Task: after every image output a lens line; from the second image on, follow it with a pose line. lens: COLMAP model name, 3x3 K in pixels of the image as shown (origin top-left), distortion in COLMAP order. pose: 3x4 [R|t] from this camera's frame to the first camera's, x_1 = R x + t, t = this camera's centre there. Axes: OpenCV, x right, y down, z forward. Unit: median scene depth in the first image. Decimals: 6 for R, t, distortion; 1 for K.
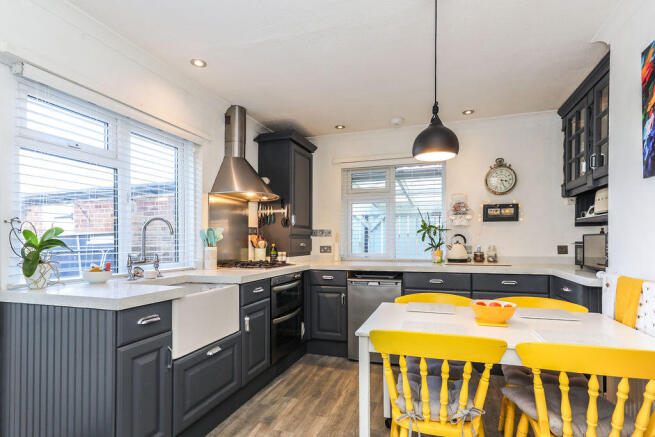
lens RADIAL K [[324.1, 0, 328.4], [0, 324.1, 228.3], [0, 0, 1]] dist [0.000279, 0.000204]
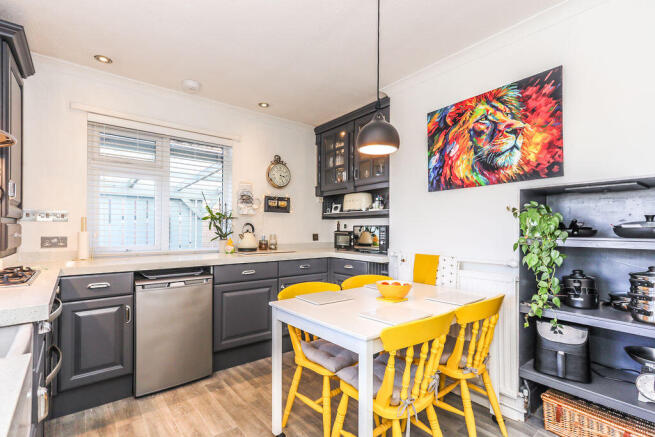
lens RADIAL K [[316.9, 0, 327.7], [0, 316.9, 220.9], [0, 0, 1]] dist [0.001104, 0.000759]
pose [[0.528762, 0.029334, 0.848263, -0.299590], [-0.038681, 0.999197, -0.010442, 0.012462], [-0.847888, -0.027291, 0.529472, 0.282242]]
